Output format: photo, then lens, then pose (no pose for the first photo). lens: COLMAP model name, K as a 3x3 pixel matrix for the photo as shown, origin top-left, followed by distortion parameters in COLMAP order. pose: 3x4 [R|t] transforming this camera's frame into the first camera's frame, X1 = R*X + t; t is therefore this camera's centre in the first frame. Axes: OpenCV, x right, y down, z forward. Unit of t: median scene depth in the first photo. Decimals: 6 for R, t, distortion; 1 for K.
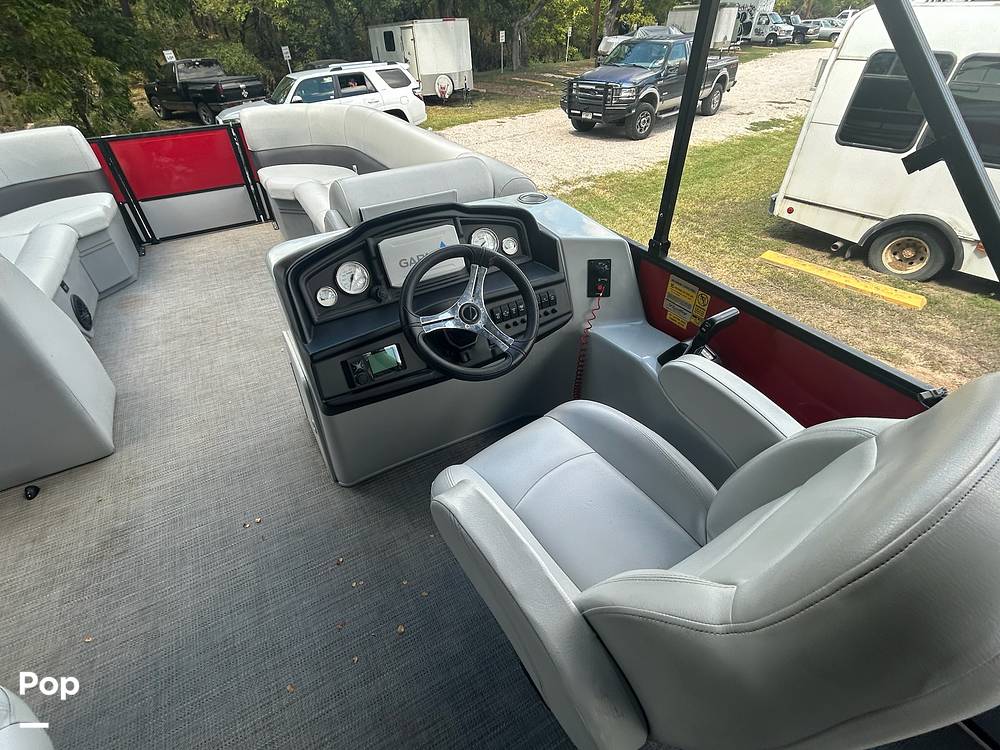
lens RADIAL K [[474.3, 0, 497.0], [0, 474.3, 374.0], [0, 0, 1]] dist [-0.005438, 0.005147]
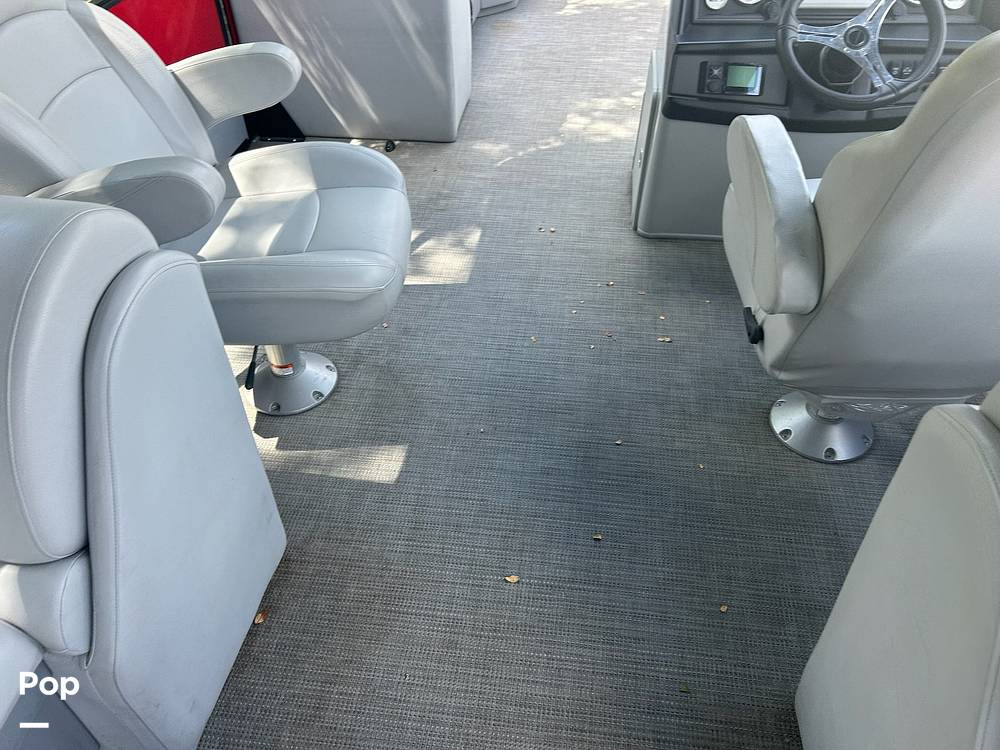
lens RADIAL K [[756.9, 0, 498.6], [0, 756.9, 358.0], [0, 0, 1]] dist [0.037893, -0.044569]
pose [[0.789393, 0.410089, -0.456822, 0.036819], [-0.378541, 0.910997, 0.163679, 0.051809], [0.483286, 0.043719, 0.874370, -0.065318]]
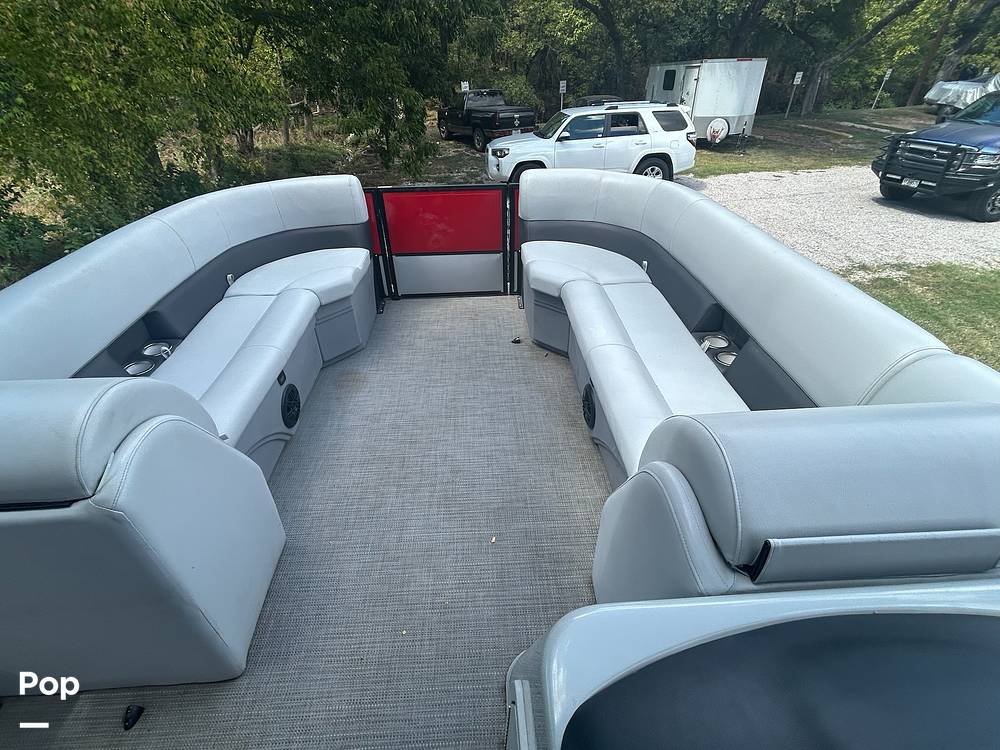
lens RADIAL K [[474.3, 0, 497.0], [0, 474.3, 374.0], [0, 0, 1]] dist [-0.005438, 0.005147]
pose [[0.894467, 0.261312, -0.362830, -0.054743], [-0.279225, 0.960220, 0.003196, -0.059236], [0.349232, 0.098452, 0.931850, 0.071099]]
